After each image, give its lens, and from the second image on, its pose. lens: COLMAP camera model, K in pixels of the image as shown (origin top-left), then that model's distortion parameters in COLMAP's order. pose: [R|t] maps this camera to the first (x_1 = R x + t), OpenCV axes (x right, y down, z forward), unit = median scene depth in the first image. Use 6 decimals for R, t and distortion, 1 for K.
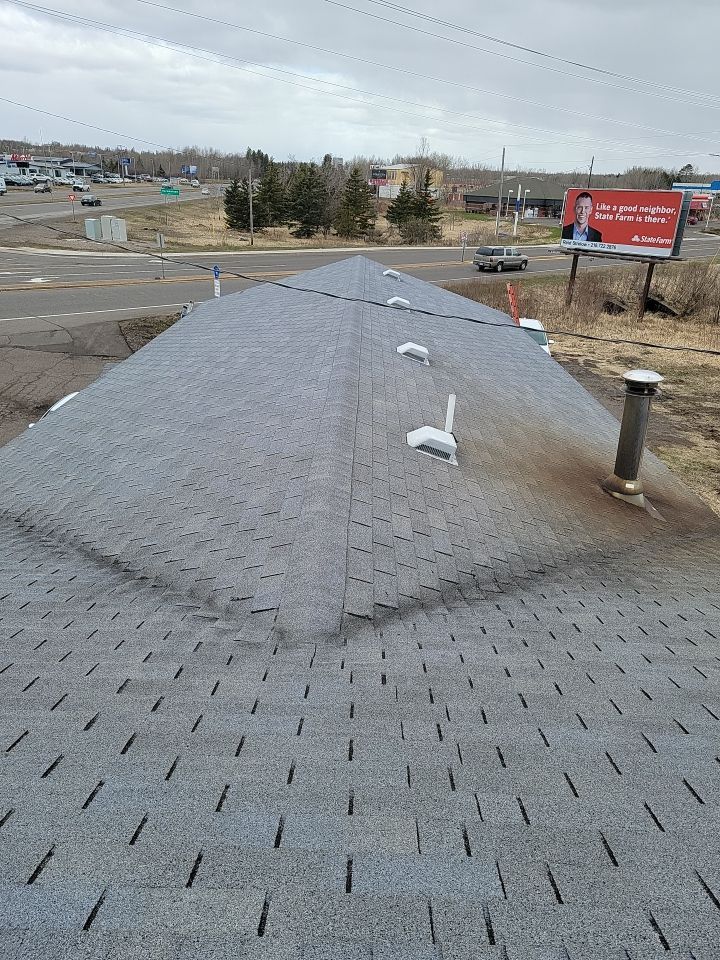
lens RADIAL K [[723.0, 0, 360.0], [0, 723.0, 480.0], [0, 0, 1]] dist [0.056106, -0.044477]
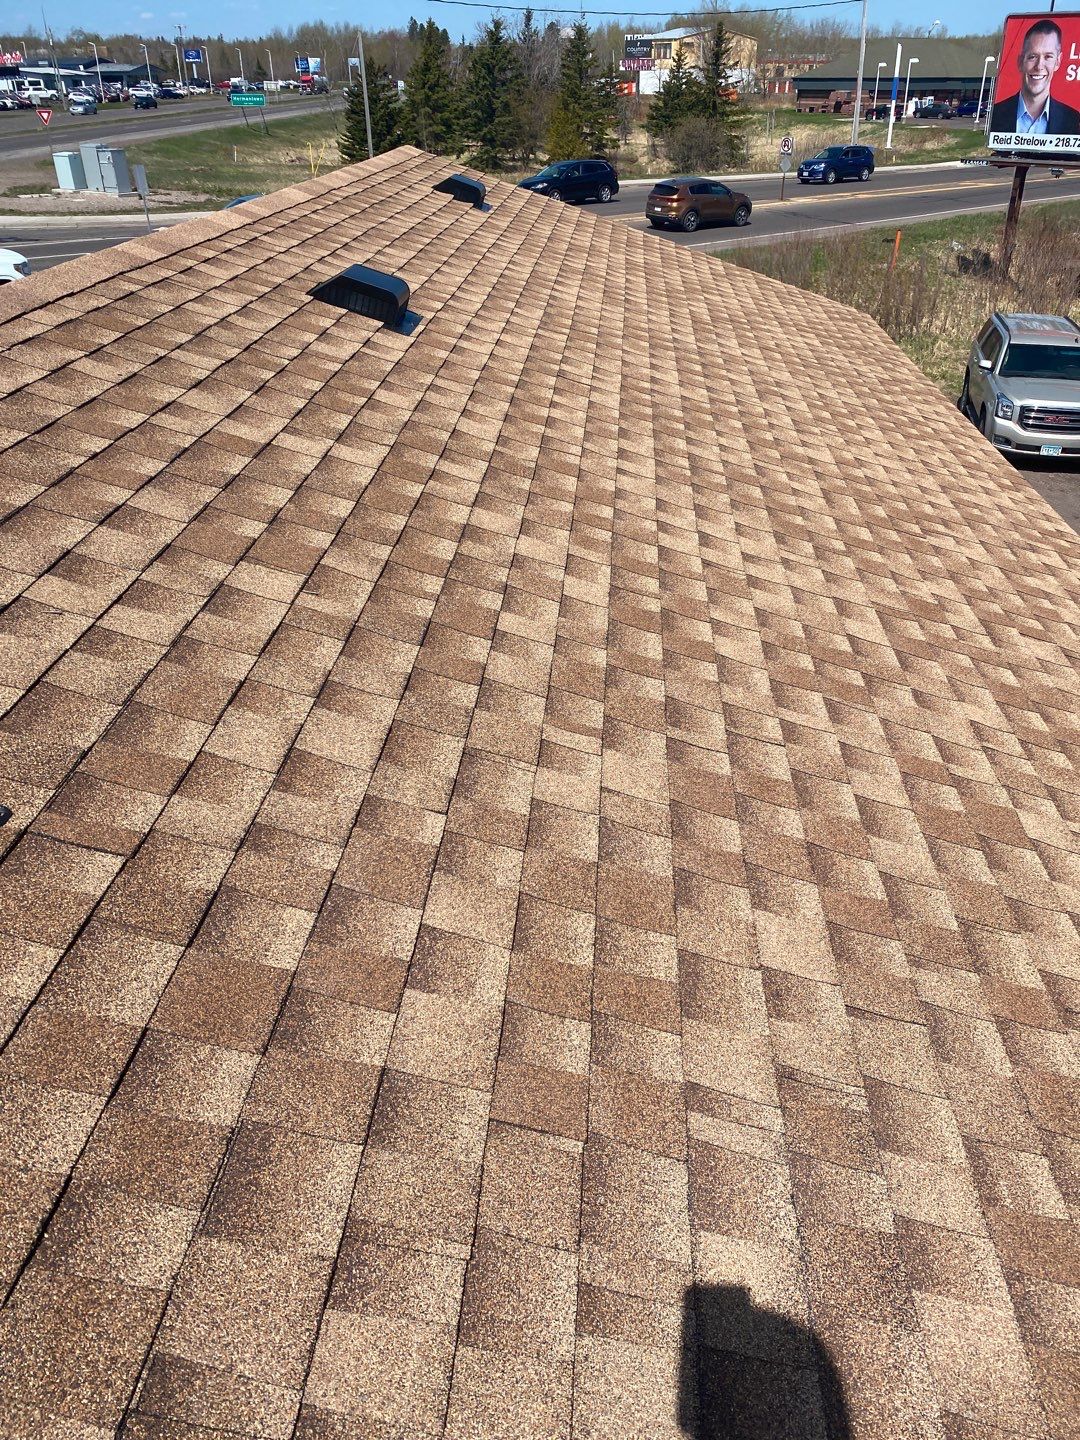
lens RADIAL K [[1129.8, 0, 554.8], [0, 1129.8, 762.0], [0, 0, 1]] dist [-0.004977, 0.006625]
pose [[0.997288, -0.014114, -0.072235, 0.022365], [0.024842, 0.988397, 0.149845, -0.023655], [0.069282, -0.151233, 0.986067, 0.100427]]
